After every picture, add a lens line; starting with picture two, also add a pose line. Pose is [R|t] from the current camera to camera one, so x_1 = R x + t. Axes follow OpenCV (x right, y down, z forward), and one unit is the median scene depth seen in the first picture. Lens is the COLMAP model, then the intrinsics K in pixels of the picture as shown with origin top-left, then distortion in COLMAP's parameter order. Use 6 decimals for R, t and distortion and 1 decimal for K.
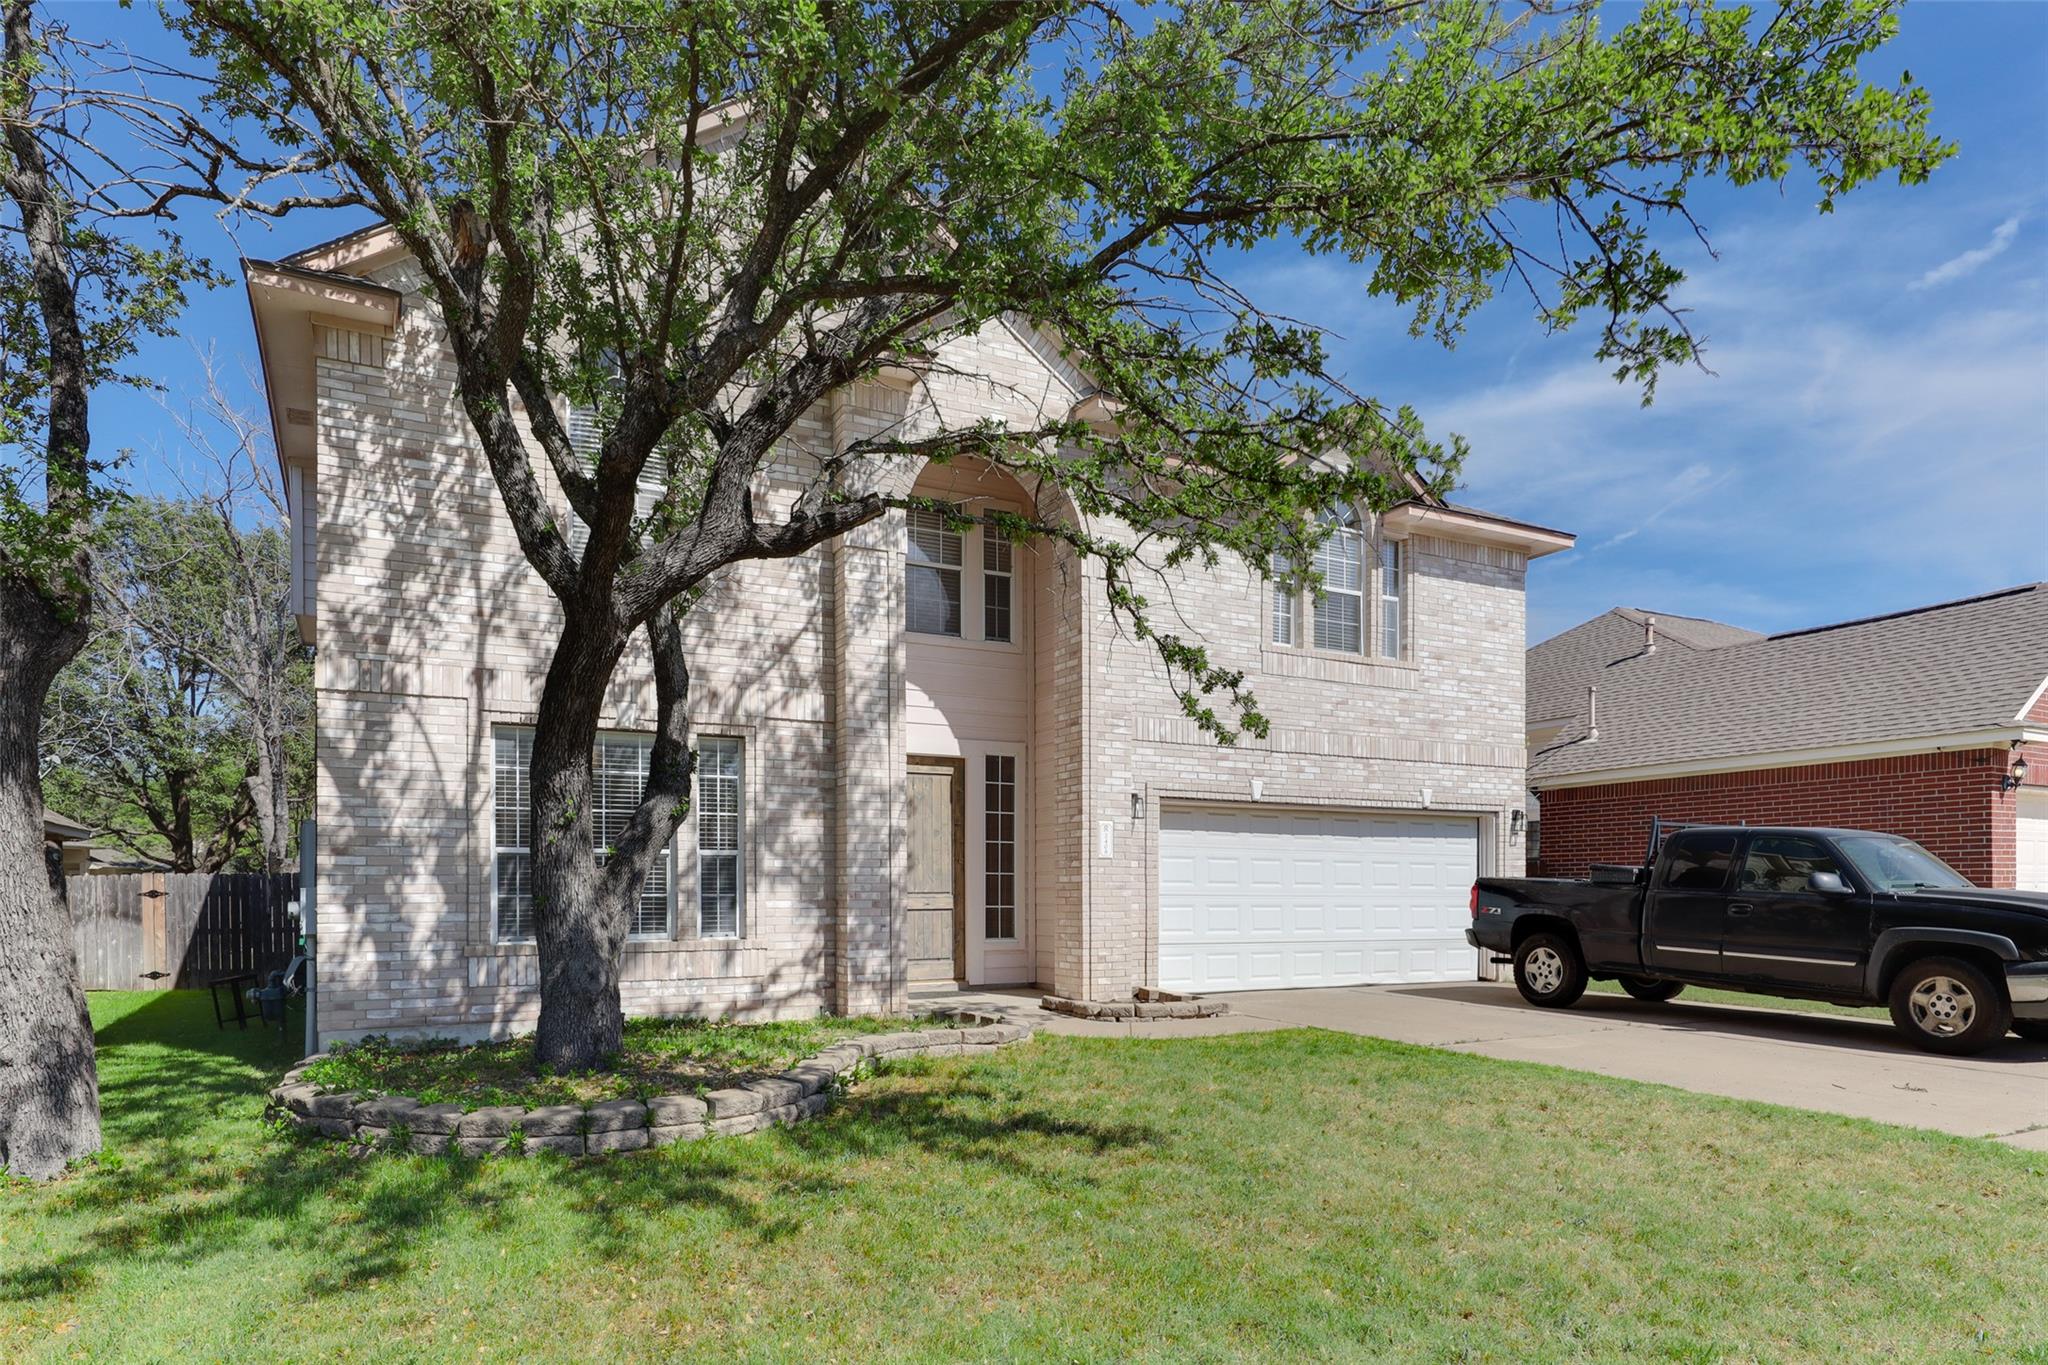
lens RADIAL K [[1067.4, 0, 1027.5], [0, 1067.4, 772.9], [0, 0, 1]] dist [0.008783, -0.009000]
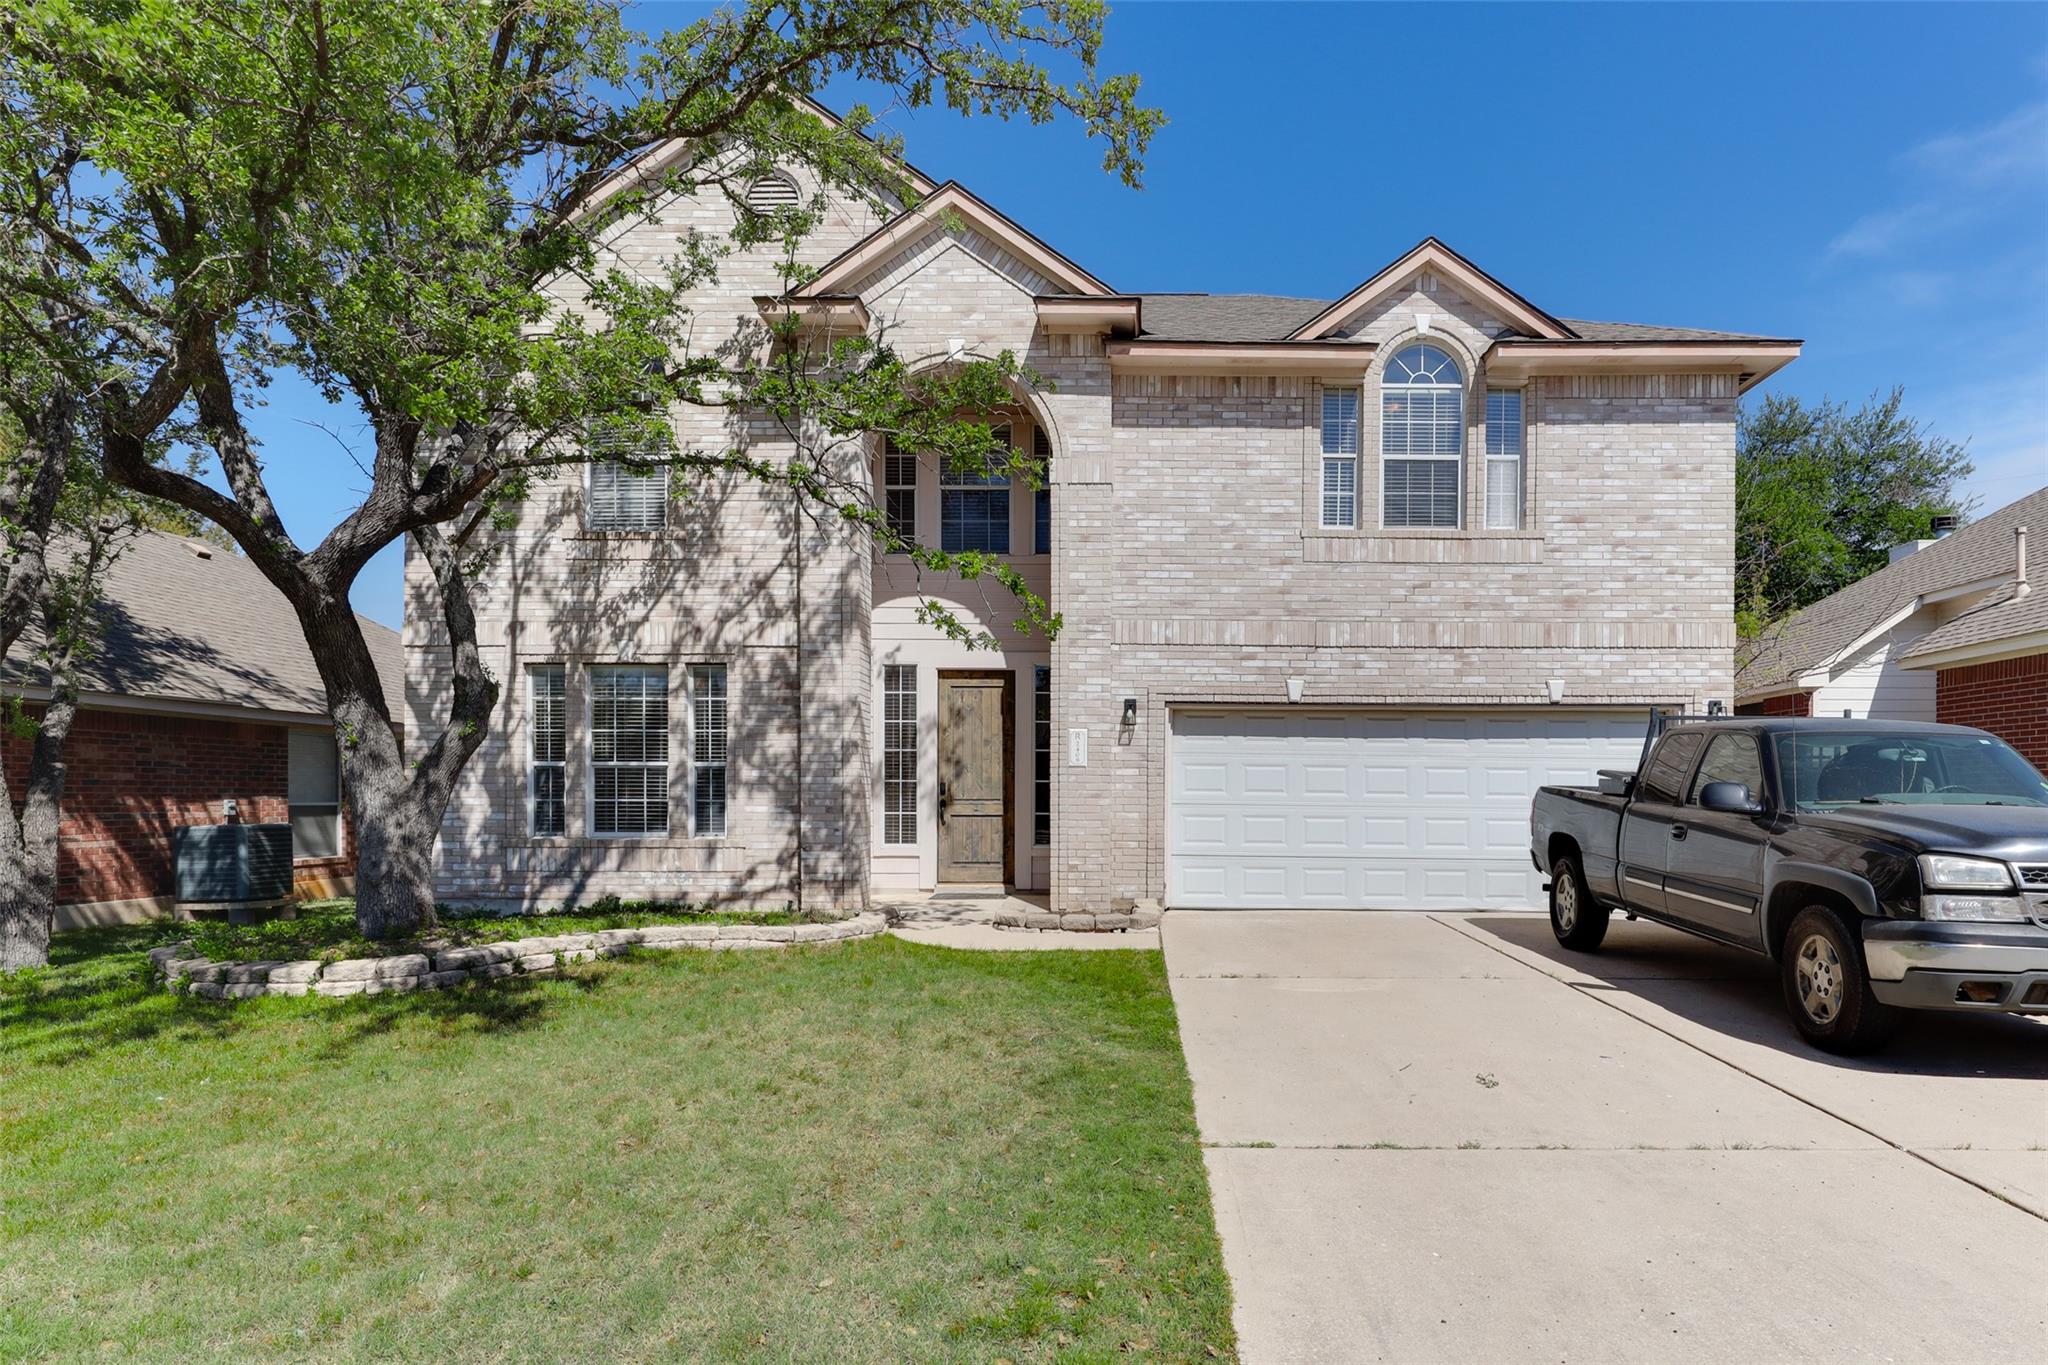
lens RADIAL K [[1023.4, 0, 1030.7], [0, 1023.4, 689.1], [0, 0, 1]] dist [0.003033, 0.000058]
pose [[0.901248, -0.039784, -0.431473, 0.505666], [0.042593, 0.999088, -0.003153, 0.010884], [0.431205, -0.015536, 0.902120, 0.144401]]
